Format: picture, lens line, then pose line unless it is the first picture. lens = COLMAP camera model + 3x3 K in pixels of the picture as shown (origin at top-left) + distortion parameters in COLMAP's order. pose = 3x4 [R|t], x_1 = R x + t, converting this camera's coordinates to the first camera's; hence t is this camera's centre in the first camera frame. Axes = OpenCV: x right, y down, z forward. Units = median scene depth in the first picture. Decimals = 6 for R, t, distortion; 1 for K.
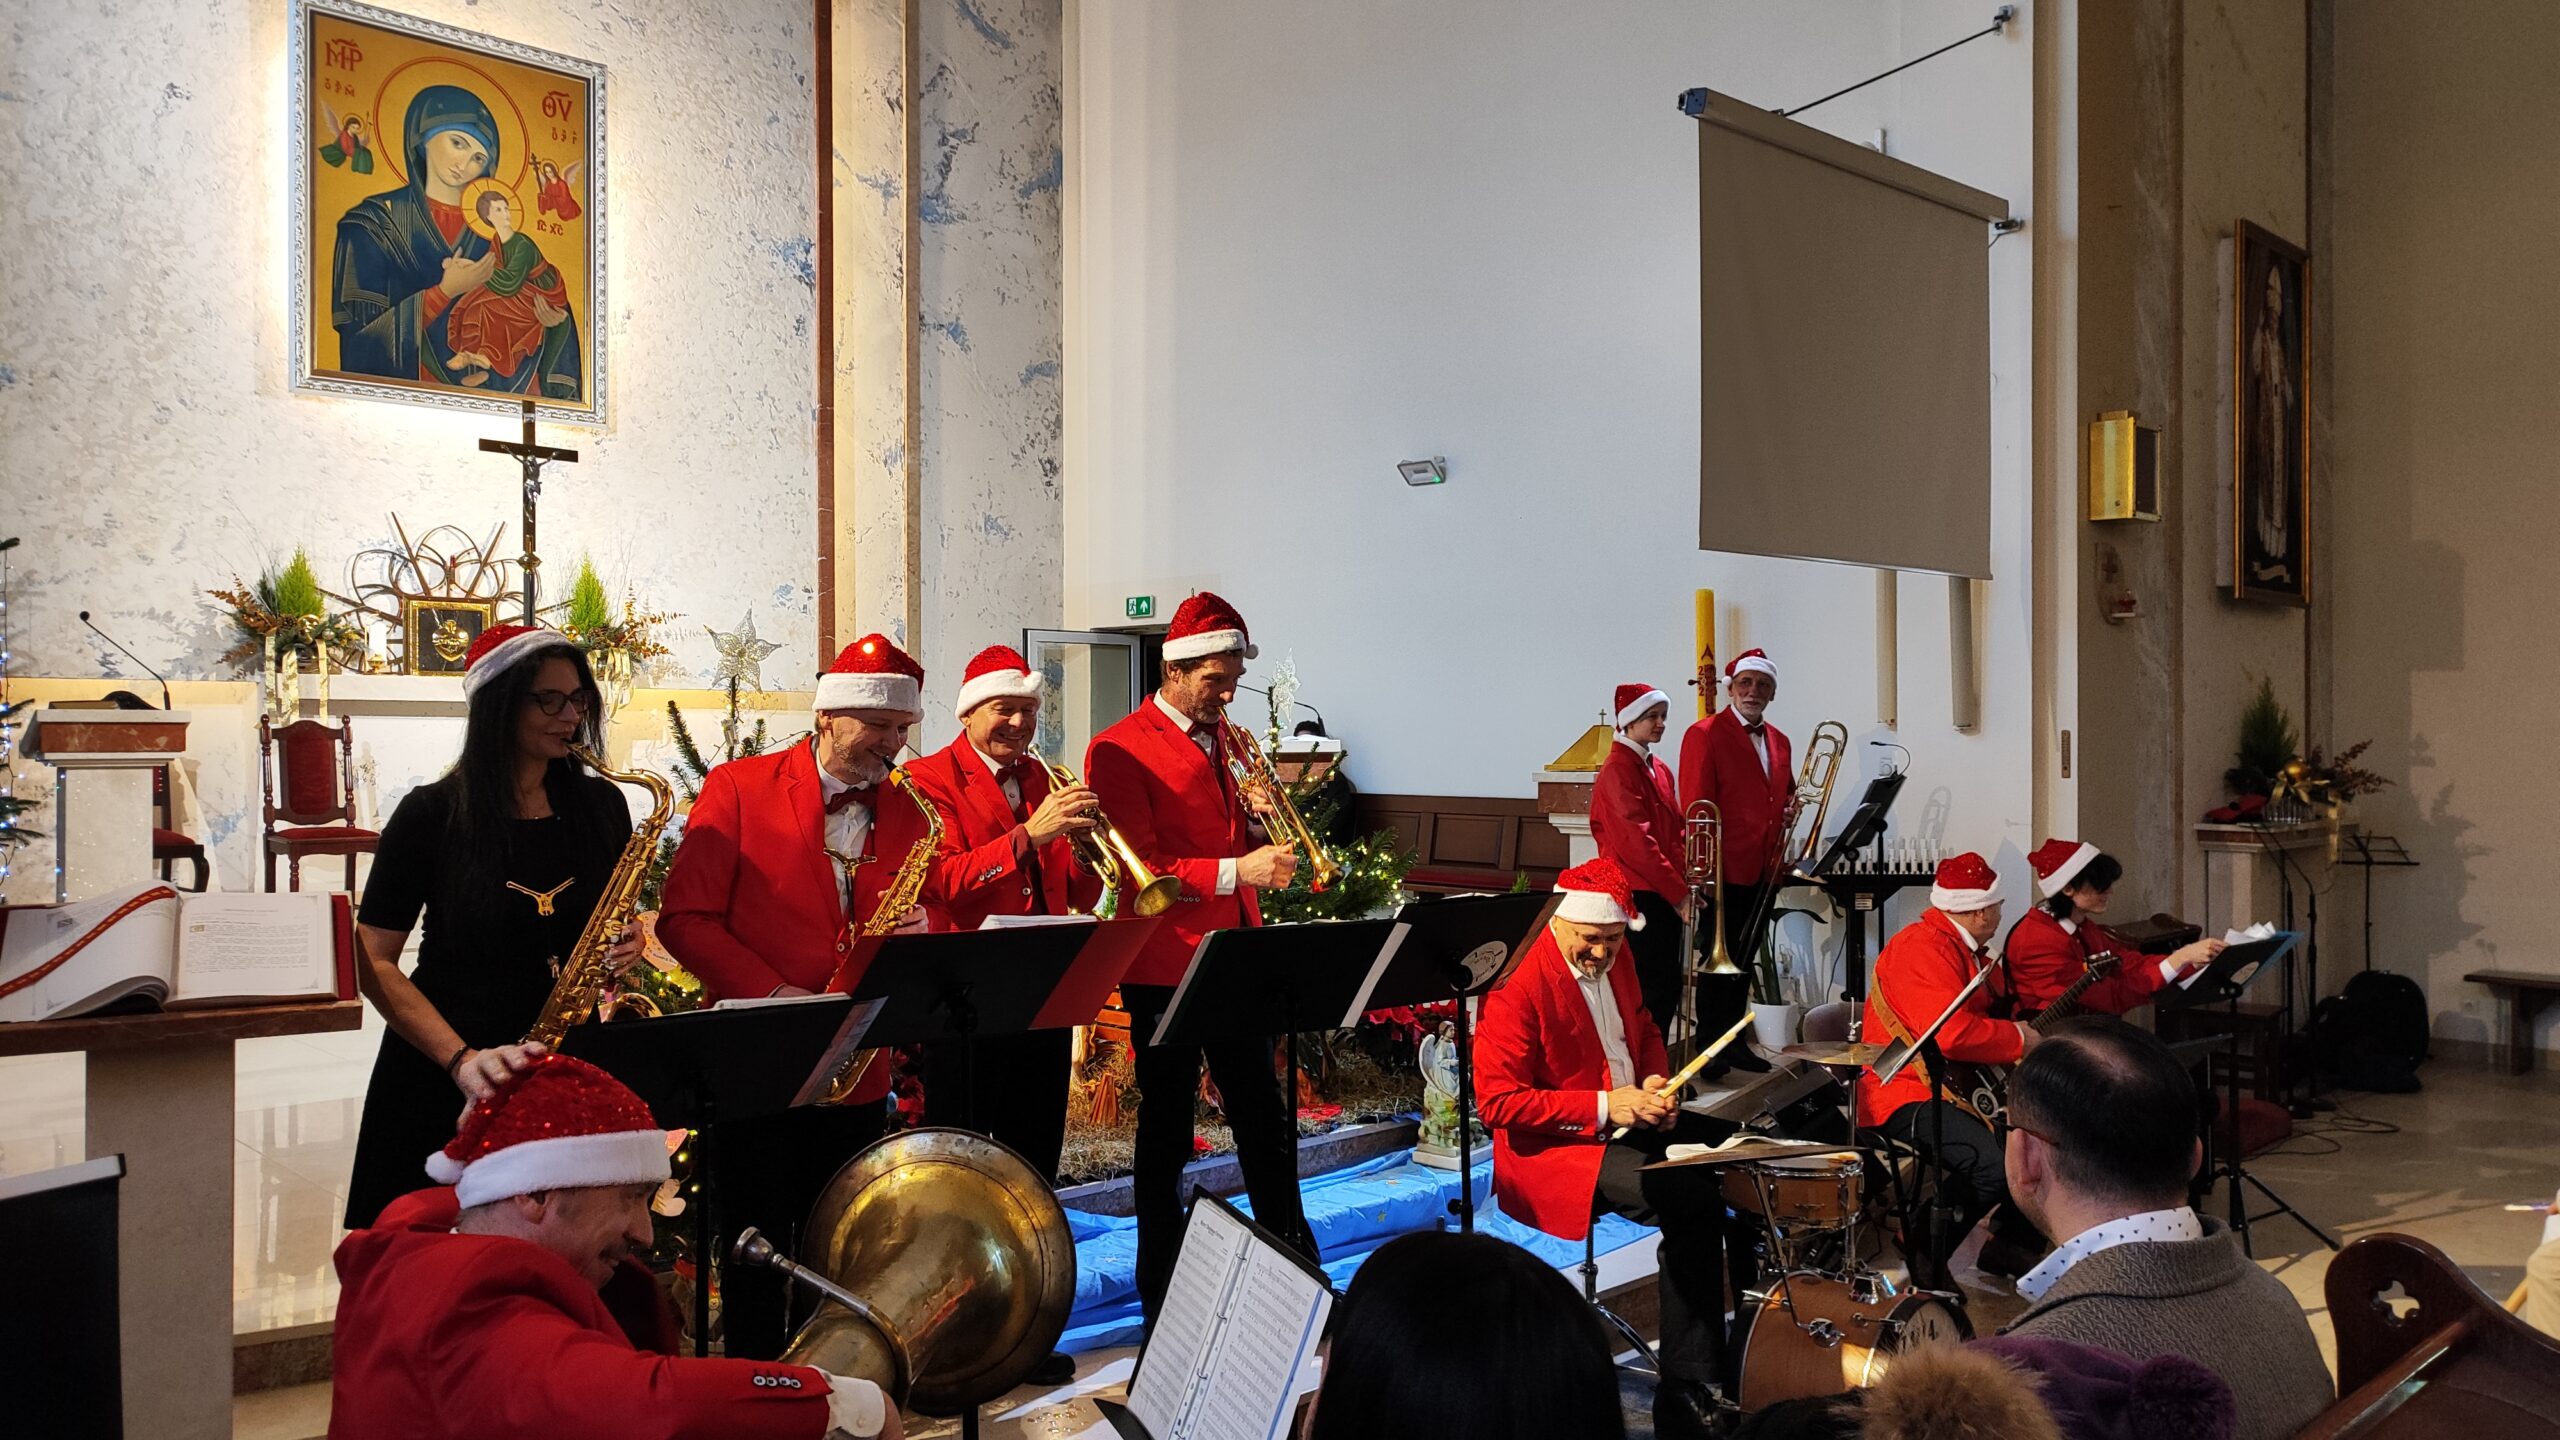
lens RADIAL K [[1800.7, 0, 1268.9], [0, 1800.7, 731.8], [0, 0, 1]] dist [0.037615, -0.034194]
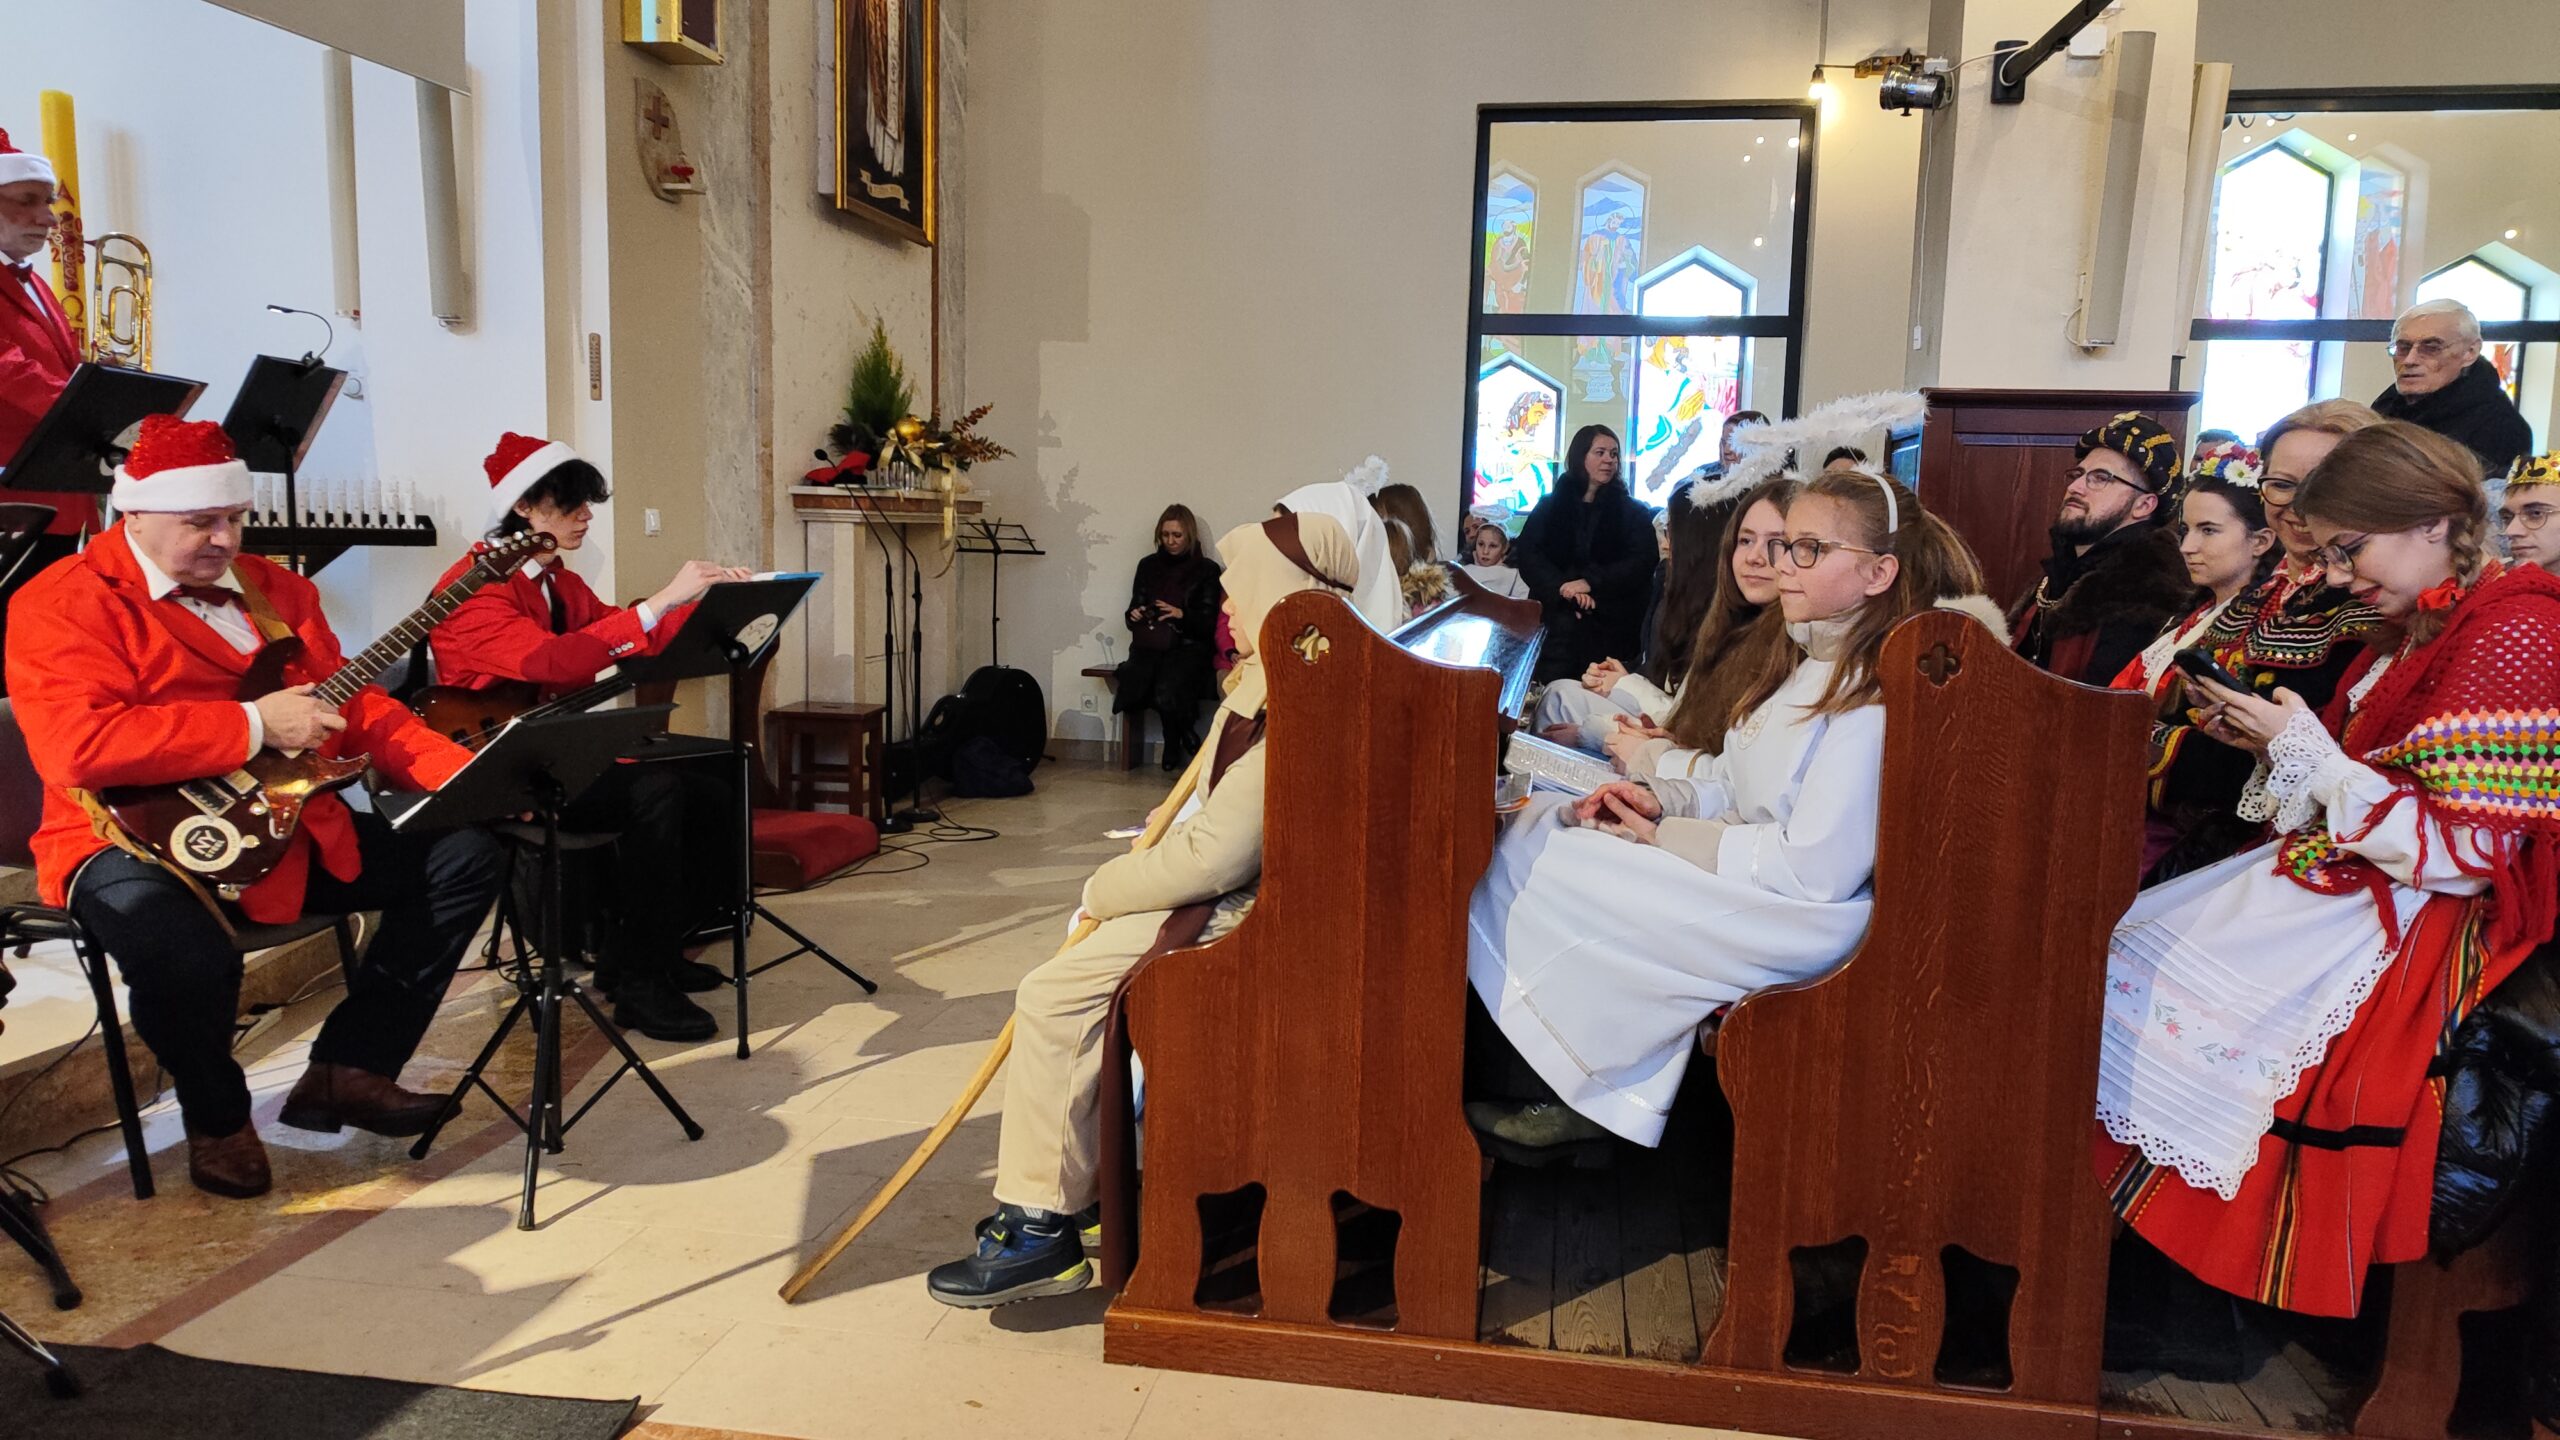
lens RADIAL K [[1800.7, 0, 1277.4], [0, 1800.7, 732.0], [0, 0, 1]] dist [0.037615, -0.034194]
pose [[0.795457, -0.052183, 0.603759, 0.186508], [-0.022864, 0.992992, 0.115949, 0.059377], [-0.605578, -0.106037, 0.788690, 0.217206]]
